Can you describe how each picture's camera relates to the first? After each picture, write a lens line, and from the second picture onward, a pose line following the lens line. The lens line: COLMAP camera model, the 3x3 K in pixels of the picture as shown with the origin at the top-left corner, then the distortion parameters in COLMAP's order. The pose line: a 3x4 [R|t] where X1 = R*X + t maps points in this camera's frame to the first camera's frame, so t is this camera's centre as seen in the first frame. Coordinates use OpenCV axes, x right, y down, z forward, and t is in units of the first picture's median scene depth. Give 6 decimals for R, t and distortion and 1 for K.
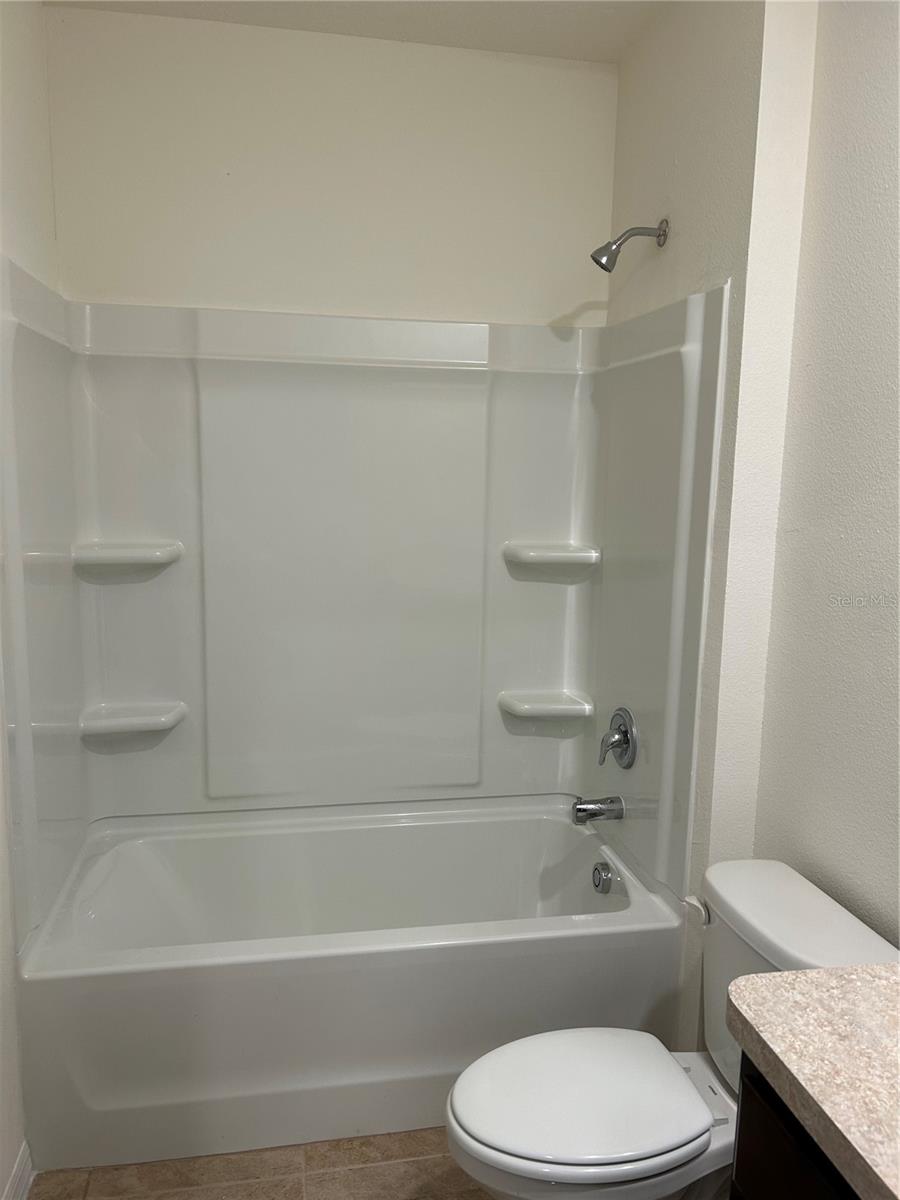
lens RADIAL K [[910.7, 0, 450.9], [0, 910.7, 603.4], [0, 0, 1]] dist [0.042608, -0.044753]
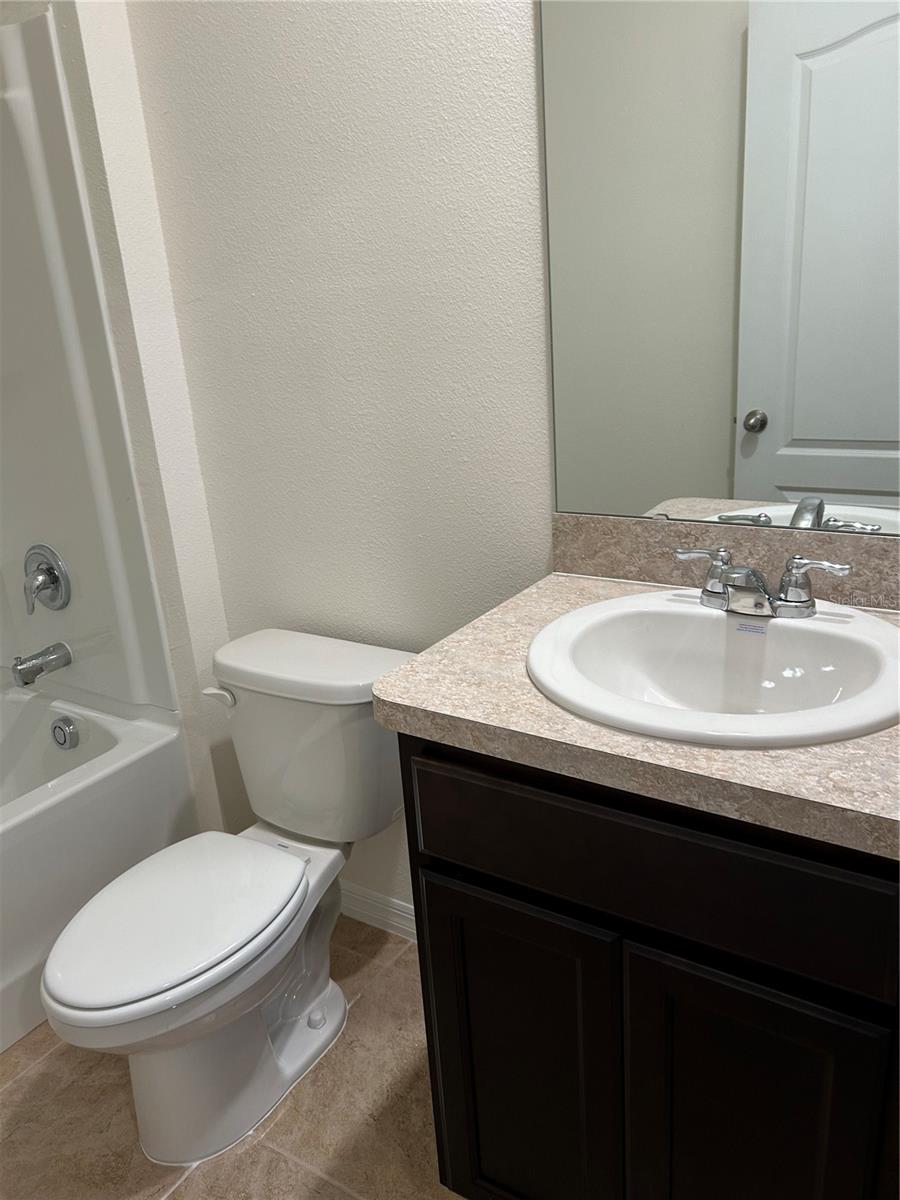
lens RADIAL K [[910.7, 0, 446.0], [0, 910.7, 596.6], [0, 0, 1]] dist [0.042608, -0.044753]
pose [[0.701542, -0.297936, 0.647359, -0.137084], [0.199435, 0.954194, 0.223025, 0.048474], [-0.684153, -0.027355, 0.728826, 0.093184]]
